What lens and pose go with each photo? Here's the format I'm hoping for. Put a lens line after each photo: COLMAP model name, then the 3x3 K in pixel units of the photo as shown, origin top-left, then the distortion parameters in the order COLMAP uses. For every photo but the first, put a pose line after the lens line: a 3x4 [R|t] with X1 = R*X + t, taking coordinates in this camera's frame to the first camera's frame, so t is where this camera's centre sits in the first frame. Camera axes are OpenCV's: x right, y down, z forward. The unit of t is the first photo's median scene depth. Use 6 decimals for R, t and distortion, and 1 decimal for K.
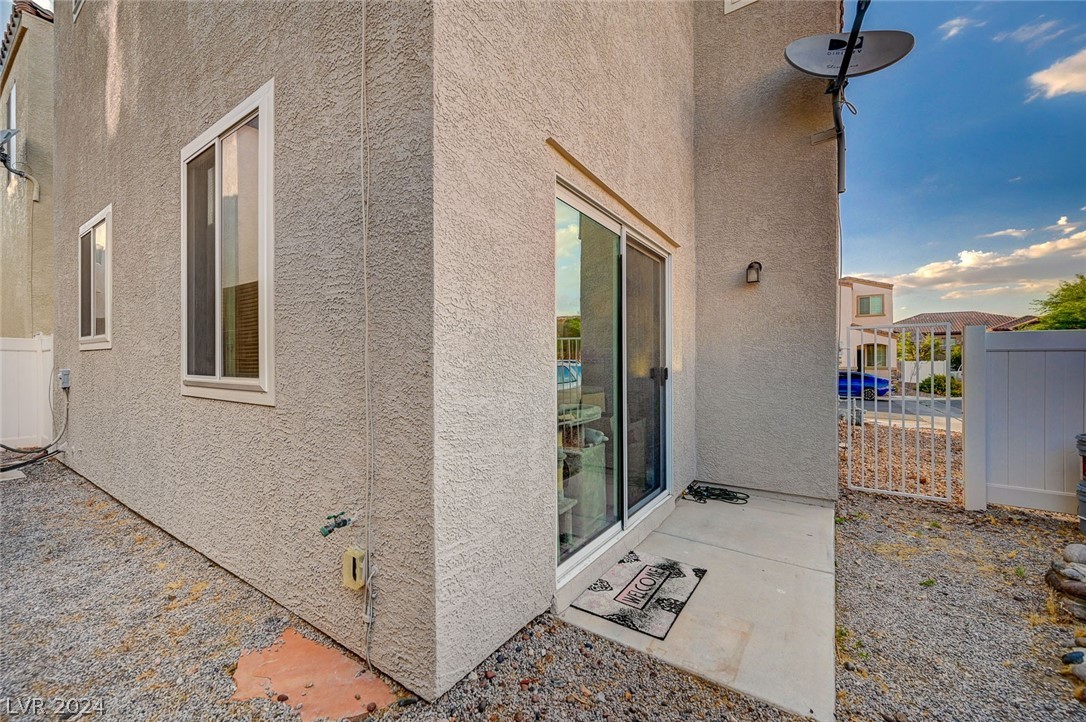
lens RADIAL K [[433.0, 0, 543.0], [0, 433.0, 361.0], [0, 0, 1]] dist [-0.000277, -0.000142]
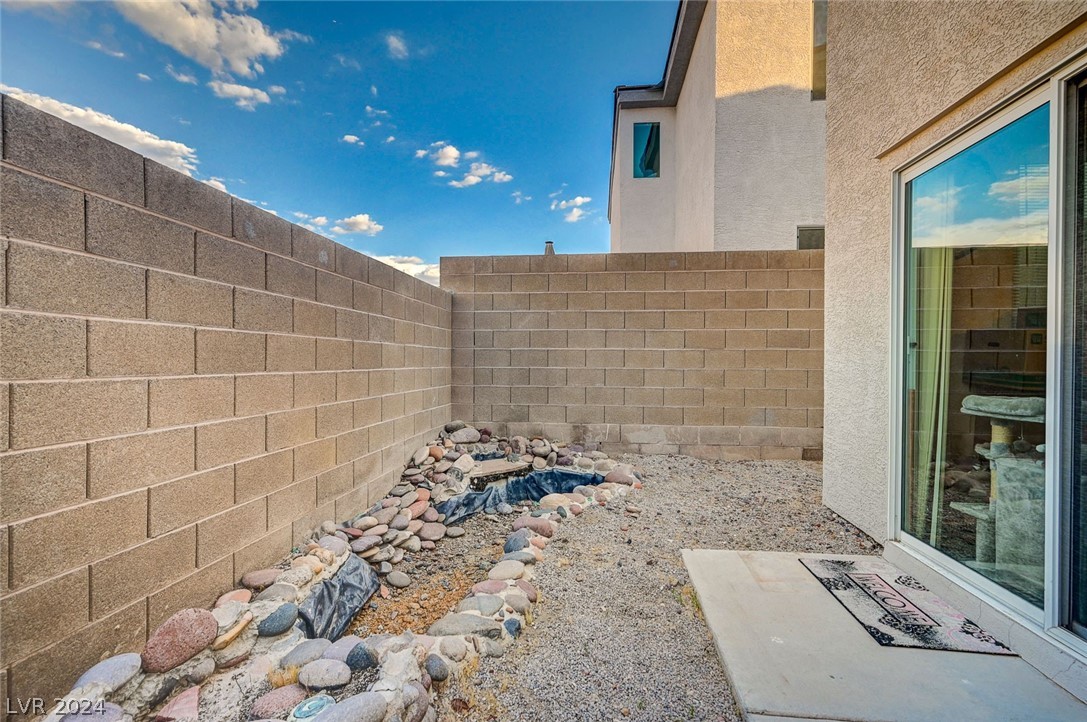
lens RADIAL K [[467.2, 0, 543.5], [0, 467.2, 361.0], [0, 0, 1]] dist [0.000274, 0.000040]
pose [[-0.892372, -0.004132, -0.451281, 1.267450], [-0.005059, 0.999987, 0.000849, 0.059290], [0.451272, 0.003041, -0.892381, 1.531697]]
